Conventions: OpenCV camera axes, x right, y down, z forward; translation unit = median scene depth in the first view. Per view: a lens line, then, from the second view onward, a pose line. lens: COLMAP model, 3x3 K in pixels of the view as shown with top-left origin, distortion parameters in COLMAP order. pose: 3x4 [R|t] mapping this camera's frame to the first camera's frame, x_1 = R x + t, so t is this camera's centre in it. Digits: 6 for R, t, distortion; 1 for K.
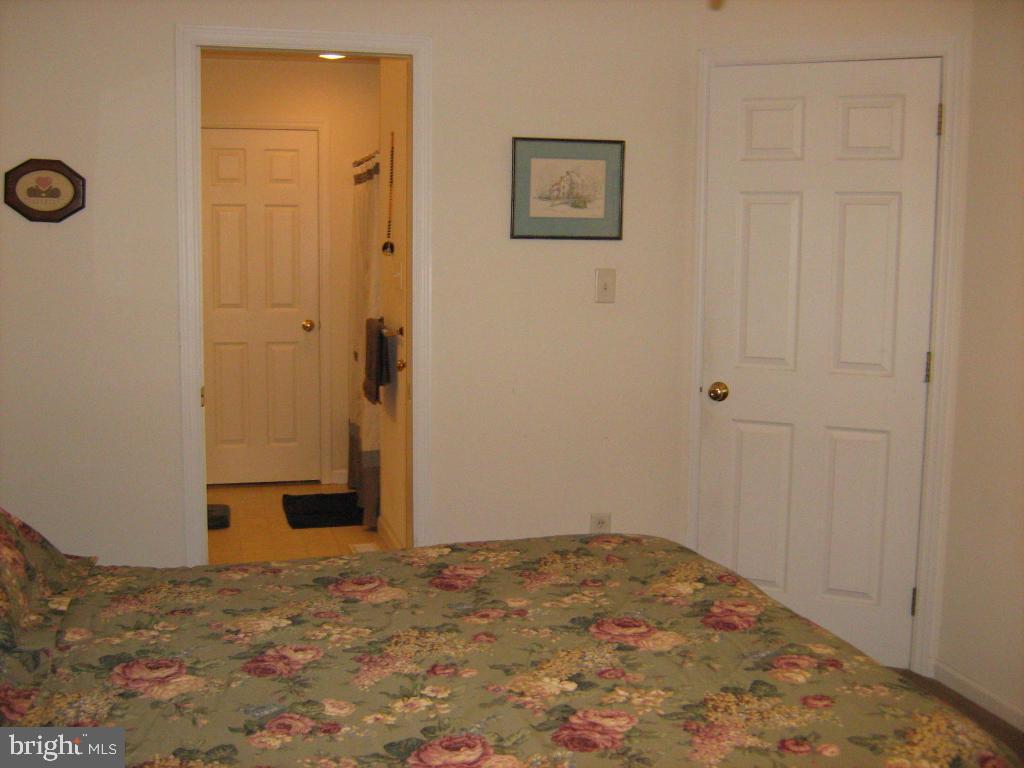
lens RADIAL K [[1176.2, 0, 512.0], [0, 1176.2, 384.0], [0, 0, 1]] dist [-0.122921, 0.087358]
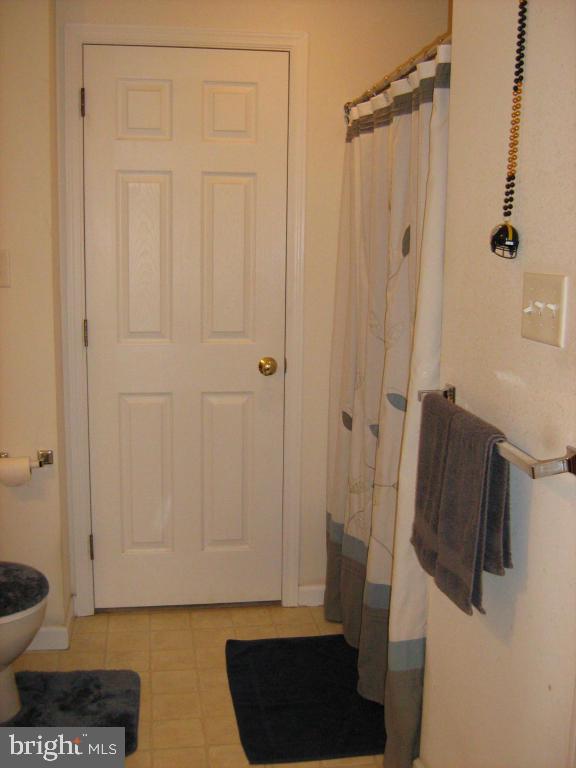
lens RADIAL K [[882.1, 0, 288.0], [0, 882.1, 384.0], [0, 0, 1]] dist [-0.122921, 0.087358]
pose [[0.995194, 0.018589, -0.096140, -0.124432], [-0.015147, 0.999222, 0.036406, -0.061379], [0.096742, -0.034775, 0.994702, 0.557362]]
